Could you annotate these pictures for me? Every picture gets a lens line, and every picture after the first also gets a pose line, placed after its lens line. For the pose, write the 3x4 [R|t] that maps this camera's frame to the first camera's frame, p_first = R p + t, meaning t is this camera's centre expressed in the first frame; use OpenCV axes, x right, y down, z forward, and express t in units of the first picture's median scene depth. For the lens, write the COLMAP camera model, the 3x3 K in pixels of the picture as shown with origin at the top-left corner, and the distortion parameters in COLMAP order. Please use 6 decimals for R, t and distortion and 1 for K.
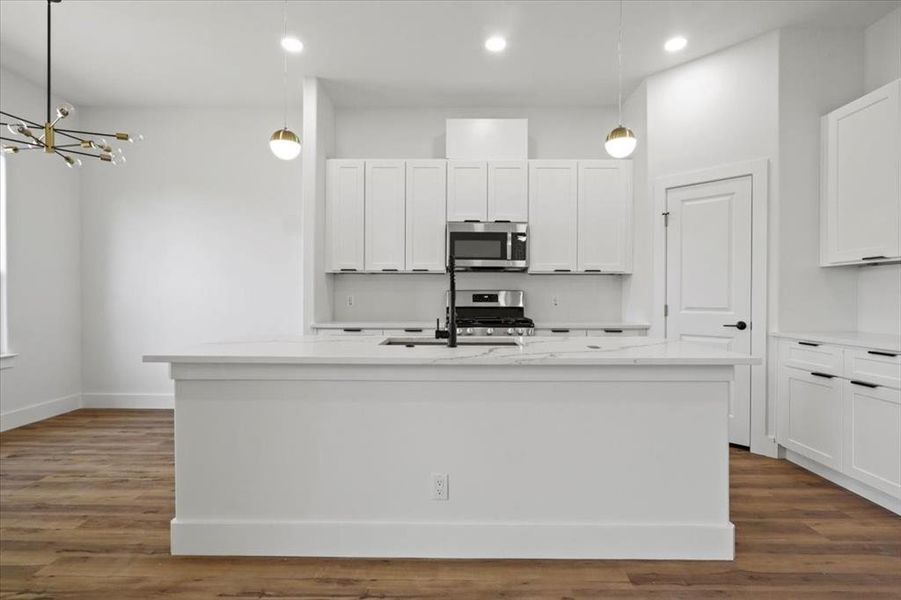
lens RADIAL K [[450.4, 0, 453.4], [0, 450.4, 298.1], [0, 0, 1]] dist [-0.020966, 0.012817]
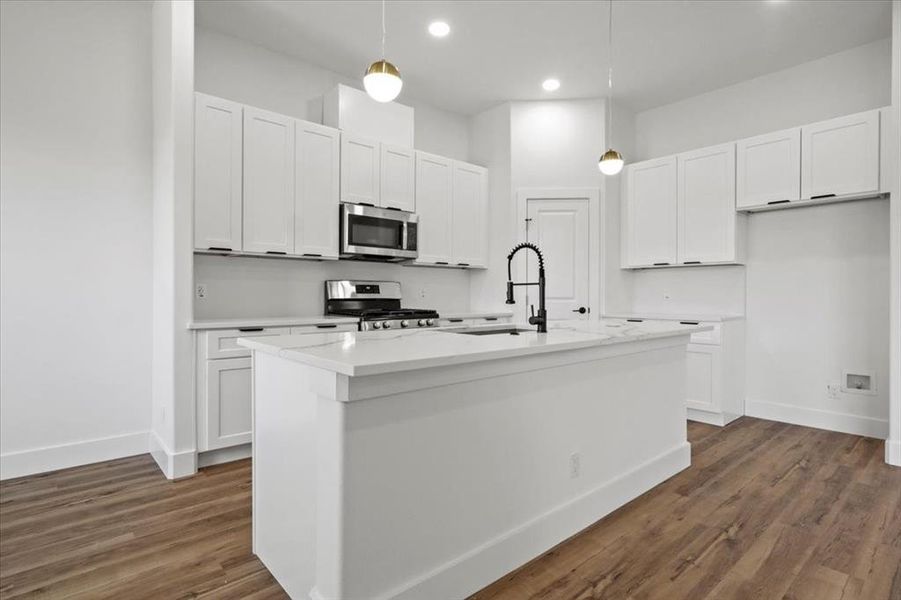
lens RADIAL K [[461.1, 0, 452.4], [0, 461.1, 297.6], [0, 0, 1]] dist [-0.016970, 0.011521]
pose [[0.744965, -0.003960, 0.667092, -0.470696], [0.000421, 0.999985, 0.005466, 0.013080], [-0.667104, -0.003791, 0.744955, 0.195645]]
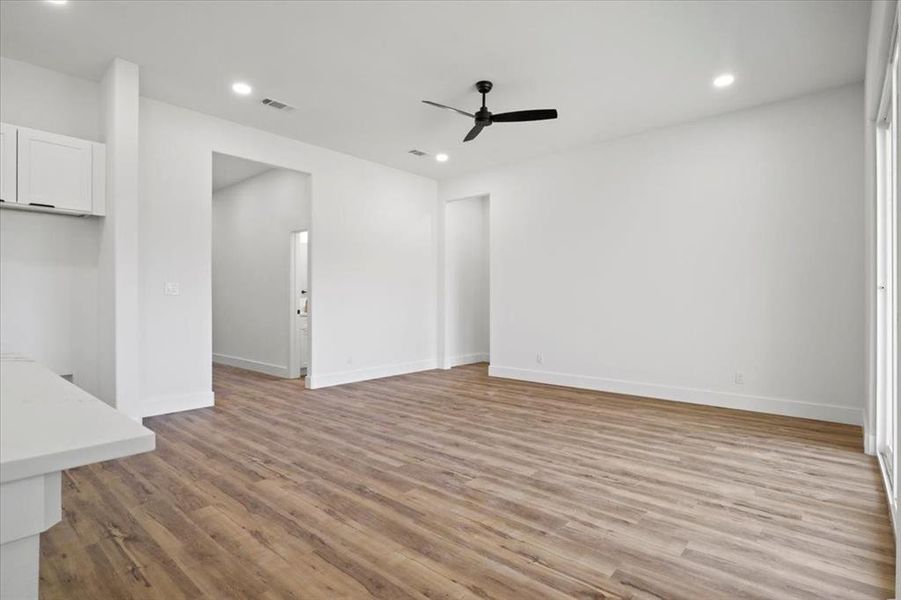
lens RADIAL K [[455.5, 0, 451.7], [0, 455.5, 297.0], [0, 0, 1]] dist [-0.021302, 0.012828]
pose [[-0.756702, -0.000882, 0.653759, -0.535359], [-0.001822, 0.999998, -0.000759, 0.002458], [-0.653757, -0.001765, -0.756702, 0.522290]]
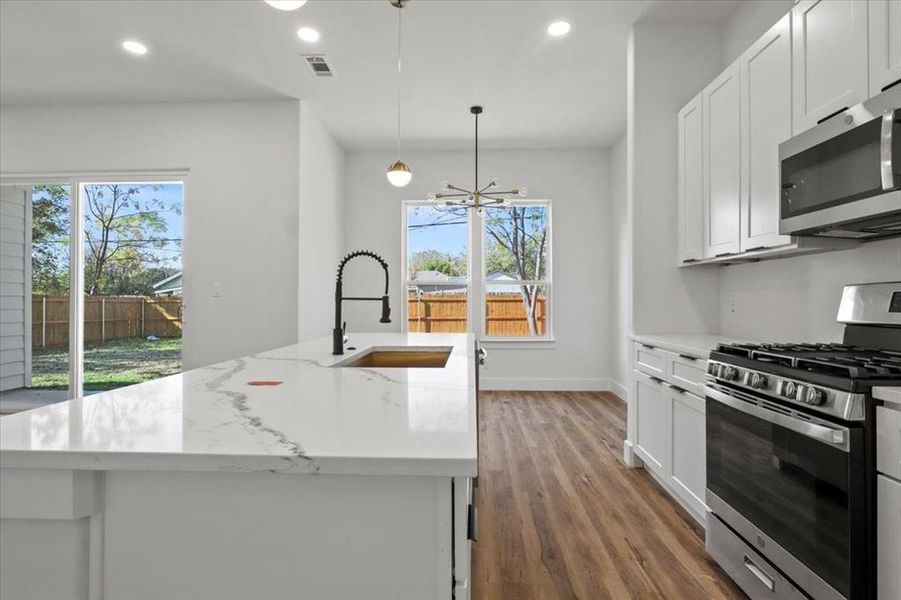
lens RADIAL K [[455.5, 0, 451.7], [0, 455.5, 297.0], [0, 0, 1]] dist [-0.021302, 0.012828]
pose [[-0.045565, -0.011439, -0.998896, 0.495298], [-0.003764, 0.999929, -0.011279, 0.001851], [0.998954, 0.003246, -0.045604, 0.697920]]
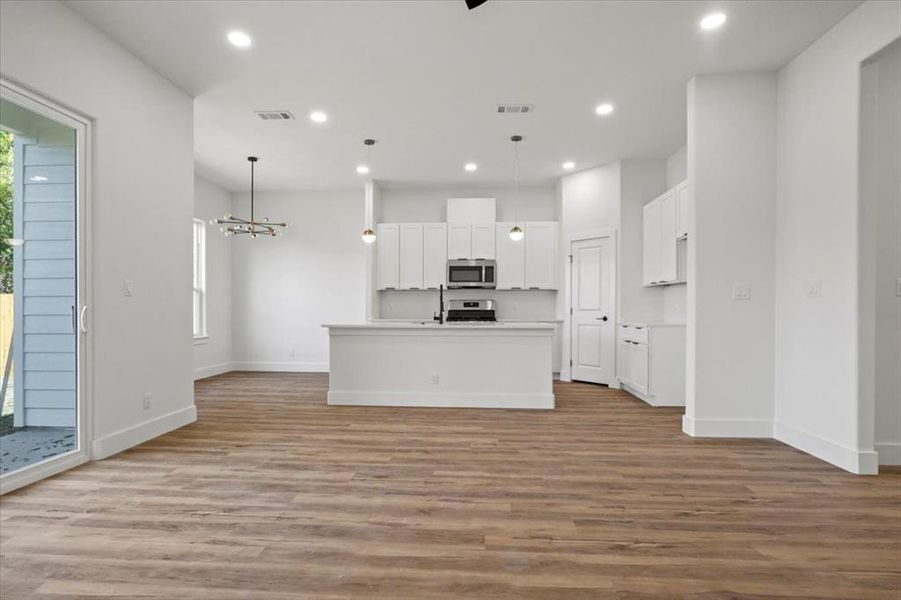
lens RADIAL K [[457.0, 0, 450.5], [0, 457.0, 308.3], [0, 0, 1]] dist [-0.021611, 0.012867]
pose [[0.998160, -0.002027, -0.060606, 0.105207], [0.001891, 0.999996, -0.002303, 0.018461], [0.060611, 0.002184, 0.998159, -0.754676]]
